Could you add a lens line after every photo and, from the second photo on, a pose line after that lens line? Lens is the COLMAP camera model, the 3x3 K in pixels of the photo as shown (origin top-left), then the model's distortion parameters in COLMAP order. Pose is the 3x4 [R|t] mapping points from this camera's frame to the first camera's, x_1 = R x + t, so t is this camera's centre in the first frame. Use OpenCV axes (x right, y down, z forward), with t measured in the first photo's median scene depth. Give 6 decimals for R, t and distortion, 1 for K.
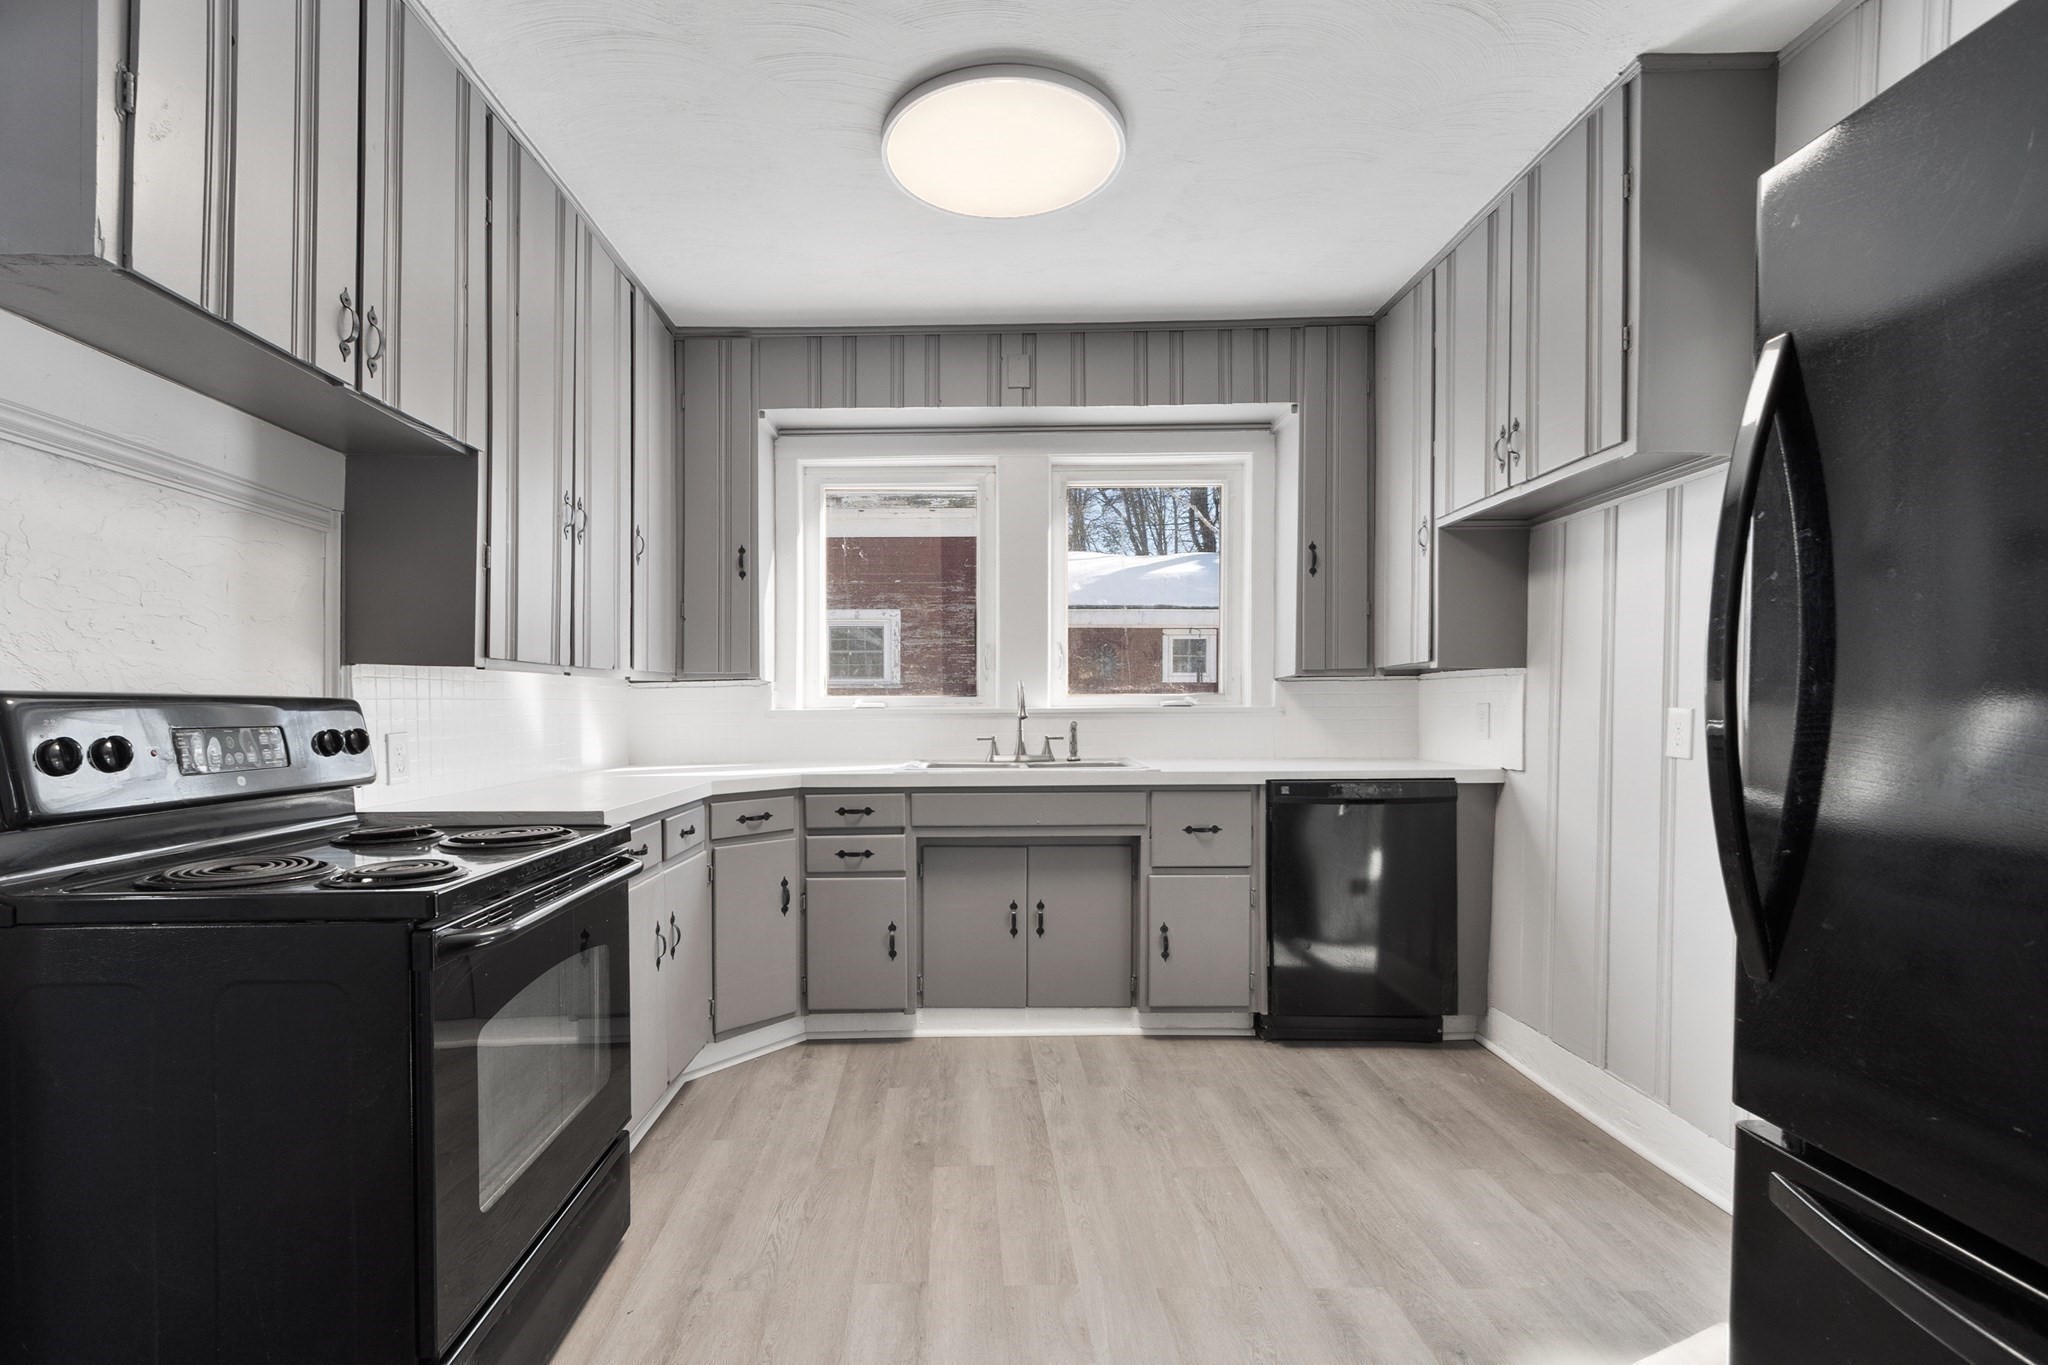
lens RADIAL K [[926.3, 0, 969.1], [0, 926.3, 723.0], [0, 0, 1]] dist [0.001618, -0.000696]
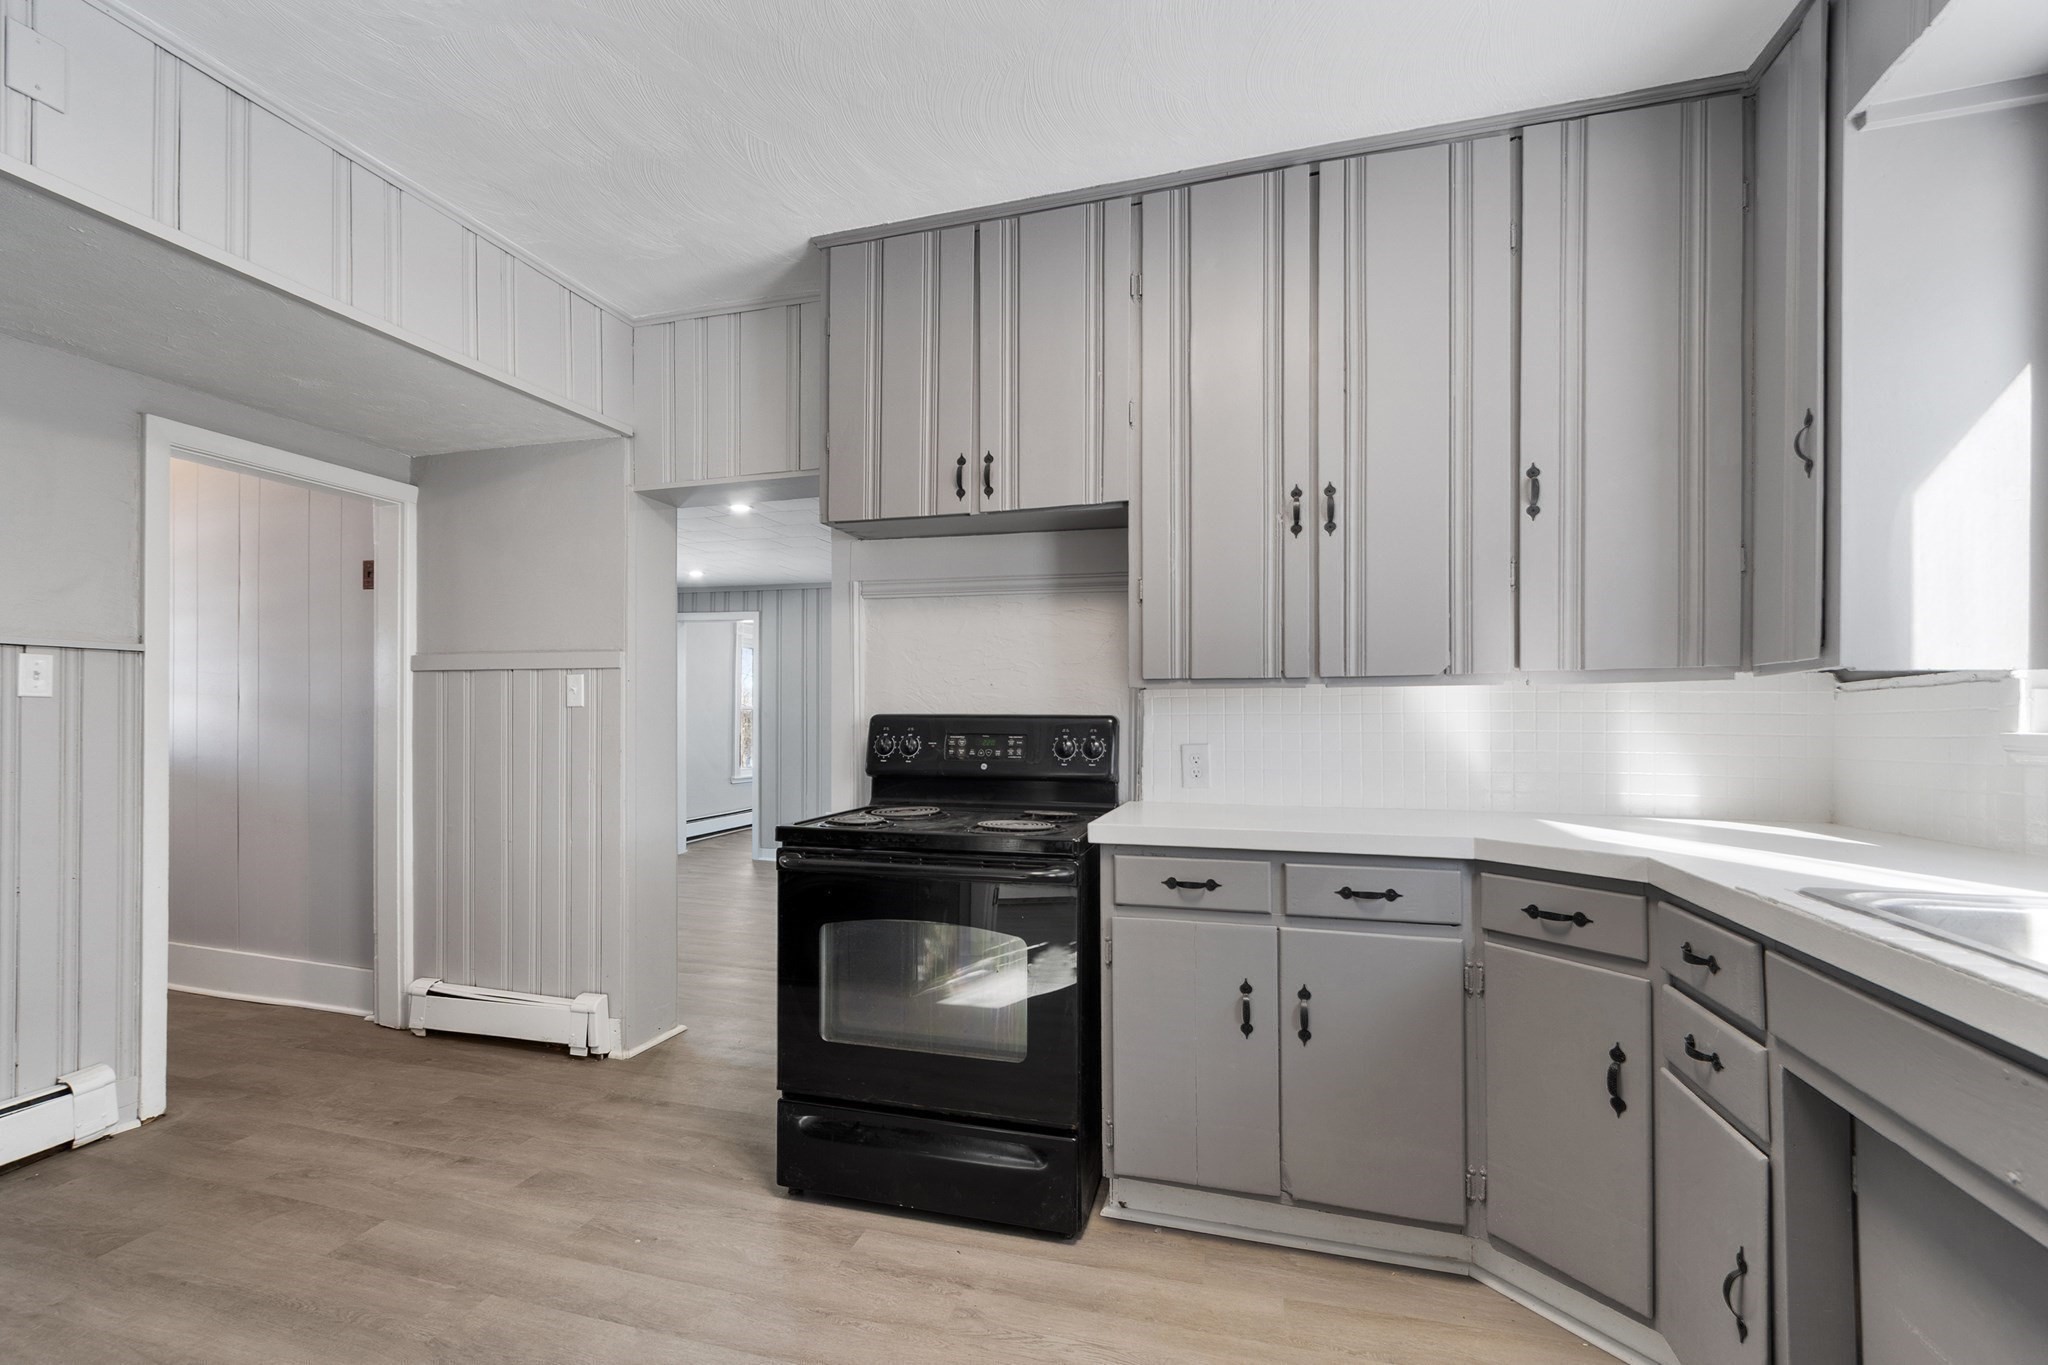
lens RADIAL K [[898.6, 0, 986.3], [0, 898.6, 719.3], [0, 0, 1]] dist [-0.003603, -0.001208]
pose [[-0.297045, 0.005792, -0.954846, 0.463849], [-0.016140, 0.999808, 0.011085, -0.024415], [0.954727, 0.018704, -0.296894, 0.921952]]
